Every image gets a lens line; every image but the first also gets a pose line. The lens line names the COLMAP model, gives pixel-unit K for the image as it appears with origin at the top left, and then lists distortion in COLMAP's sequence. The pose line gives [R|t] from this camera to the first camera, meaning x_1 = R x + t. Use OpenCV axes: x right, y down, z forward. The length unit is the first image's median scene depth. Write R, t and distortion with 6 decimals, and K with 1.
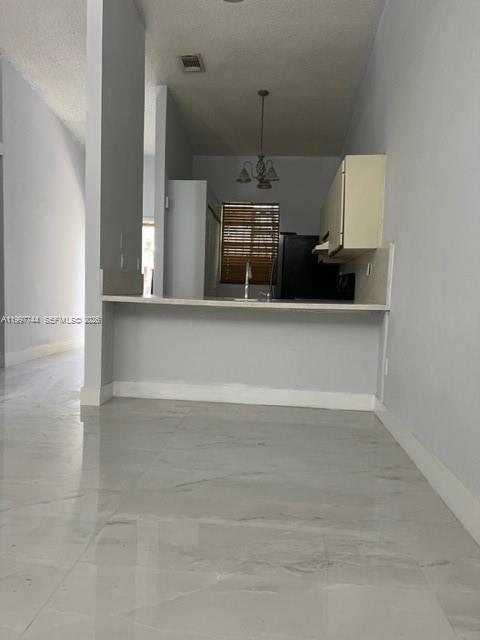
lens RADIAL K [[495.3, 0, 240.0], [0, 495.3, 320.0], [0, 0, 1]] dist [0.049611, -0.003450]
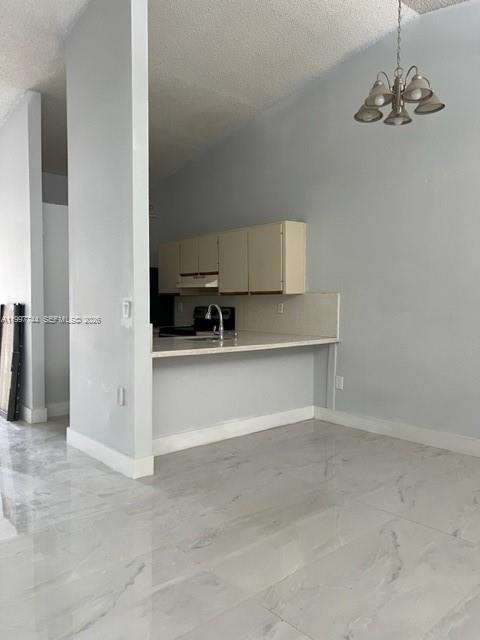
lens RADIAL K [[495.3, 0, 240.0], [0, 495.3, 320.0], [0, 0, 1]] dist [0.049611, -0.003450]
pose [[0.661508, -0.054691, 0.747942, -0.848178], [0.057055, 0.998117, 0.022523, -0.119622], [-0.747765, 0.027775, 0.663382, 0.277449]]
